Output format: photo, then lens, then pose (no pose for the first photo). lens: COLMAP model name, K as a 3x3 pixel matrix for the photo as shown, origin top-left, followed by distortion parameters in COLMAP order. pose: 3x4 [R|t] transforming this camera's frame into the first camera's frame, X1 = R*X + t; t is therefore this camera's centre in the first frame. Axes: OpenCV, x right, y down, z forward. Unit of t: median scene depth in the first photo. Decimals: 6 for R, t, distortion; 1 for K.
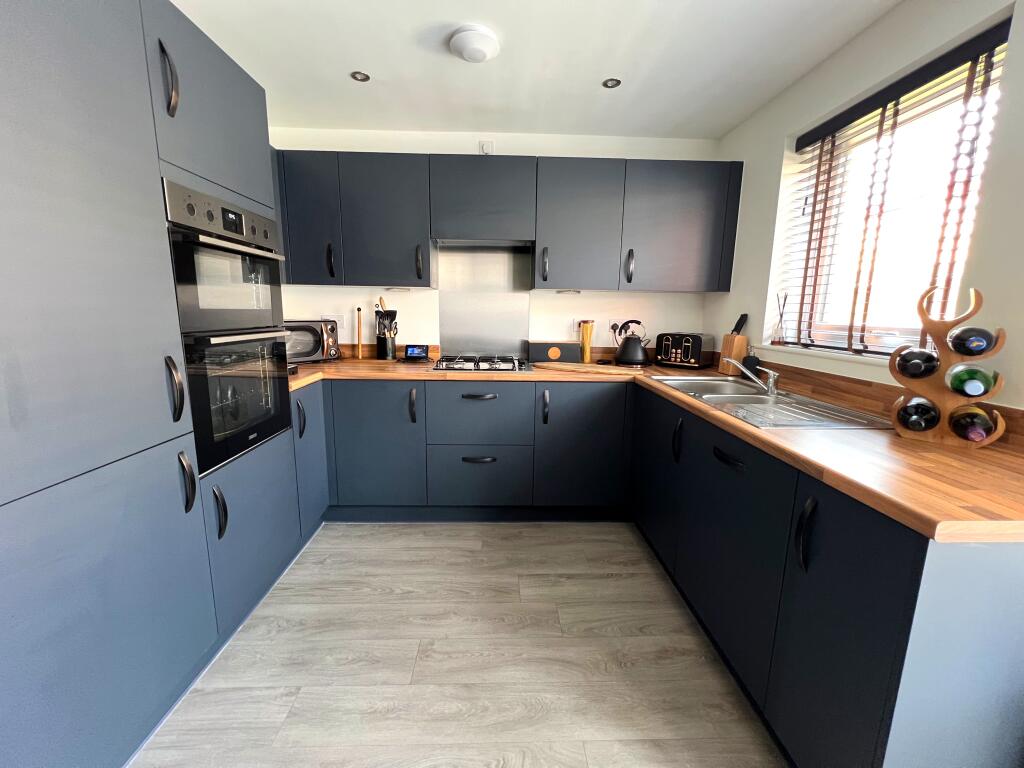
lens RADIAL K [[412.7, 0, 511.5], [0, 412.7, 382.8], [0, 0, 1]] dist [-0.000318, -0.000239]
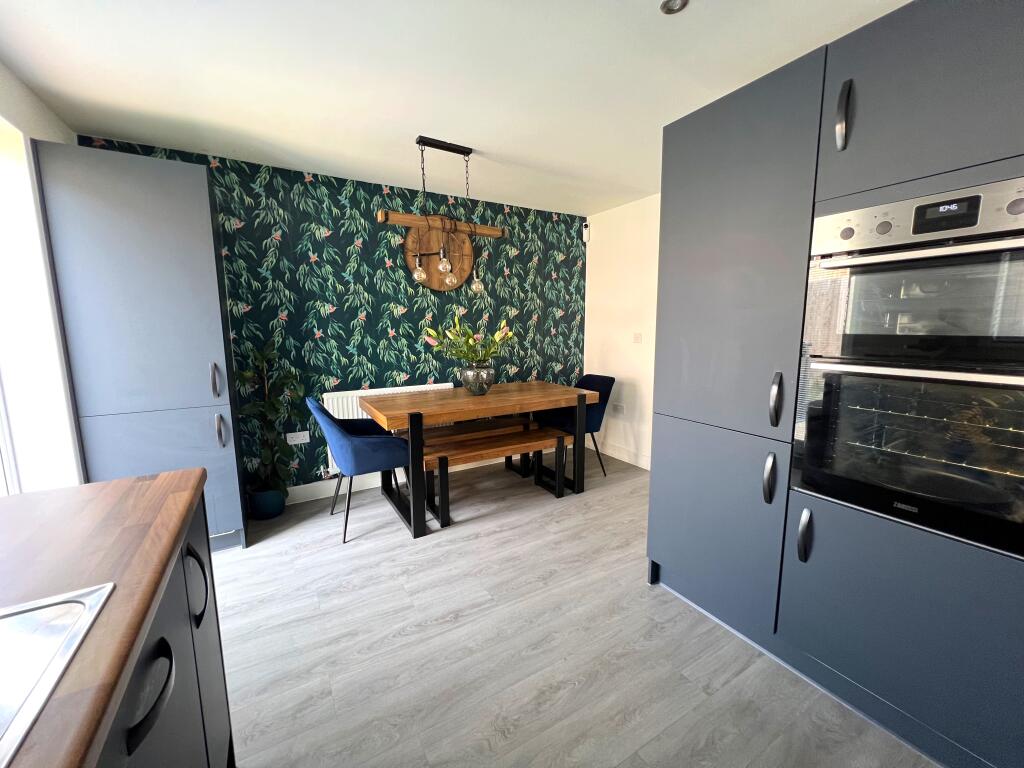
lens RADIAL K [[411.3, 0, 508.4], [0, 411.3, 381.3], [0, 0, 1]] dist [-0.003080, 0.000408]
pose [[-0.876701, 0.059890, -0.477292, 0.260384], [-0.086843, 0.956210, 0.279500, -0.181260], [0.473131, 0.286487, -0.833110, 0.967019]]
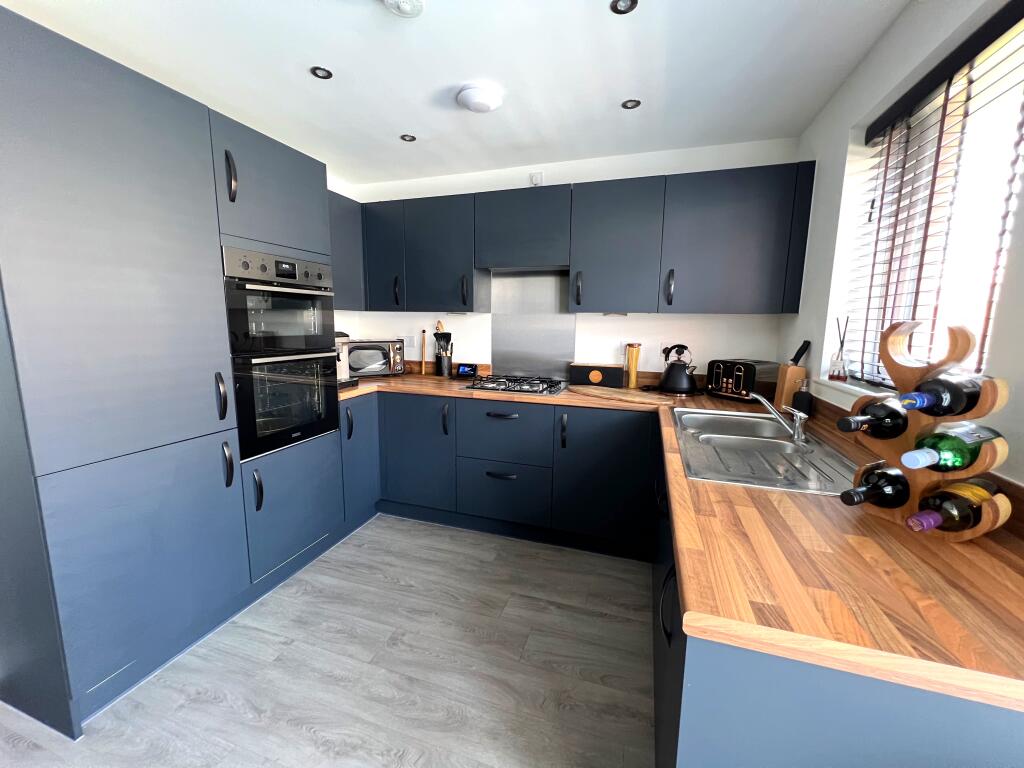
lens RADIAL K [[411.3, 0, 510.3], [0, 411.3, 383.3], [0, 0, 1]] dist [-0.003080, 0.000408]
pose [[0.938885, 0.047609, -0.340924, 0.335570], [-0.057676, 0.998146, -0.019450, -0.034151], [0.339365, 0.037924, 0.939890, 0.019750]]
